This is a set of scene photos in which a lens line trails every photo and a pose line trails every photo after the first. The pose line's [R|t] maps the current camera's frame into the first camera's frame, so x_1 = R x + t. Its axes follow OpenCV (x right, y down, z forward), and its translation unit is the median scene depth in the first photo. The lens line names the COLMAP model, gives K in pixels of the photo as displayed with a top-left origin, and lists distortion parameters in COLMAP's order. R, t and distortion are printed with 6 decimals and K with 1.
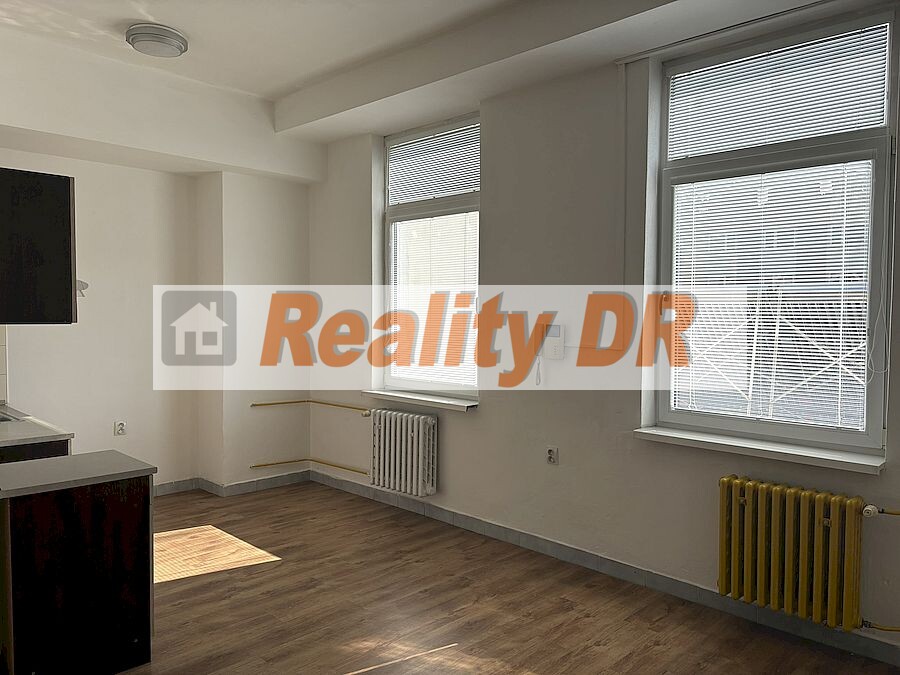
lens RADIAL K [[686.6, 0, 453.5], [0, 686.6, 338.6], [0, 0, 1]] dist [0.051756, -0.058943]
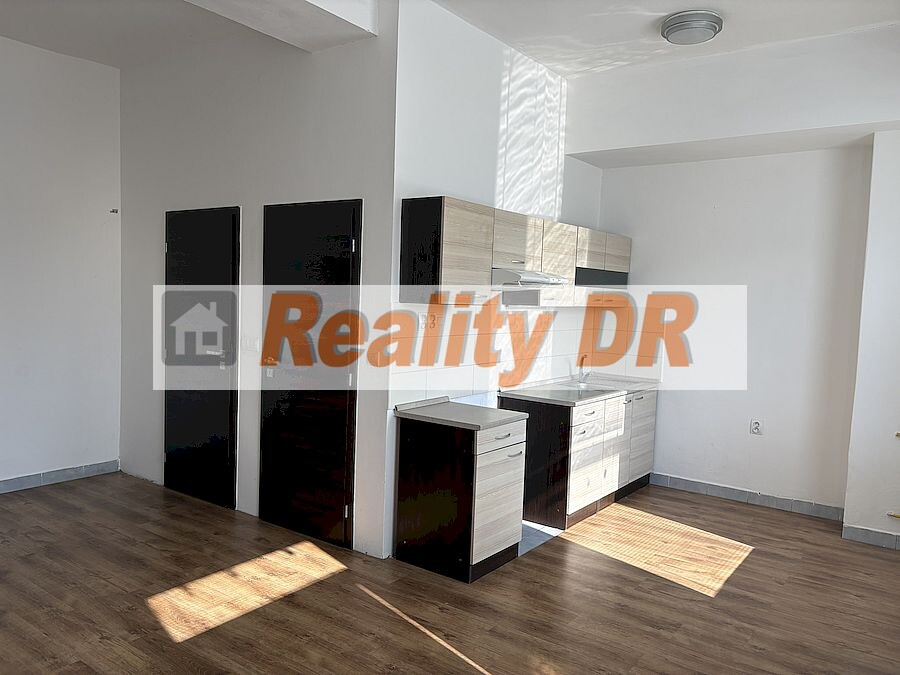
lens RADIAL K [[686.6, 0, 442.2], [0, 686.6, 335.3], [0, 0, 1]] dist [0.051756, -0.058943]
pose [[0.144219, 0.060701, -0.987682, 0.462601], [-0.070070, 0.996238, 0.050995, -0.020546], [0.987062, 0.061852, 0.147930, 0.466674]]
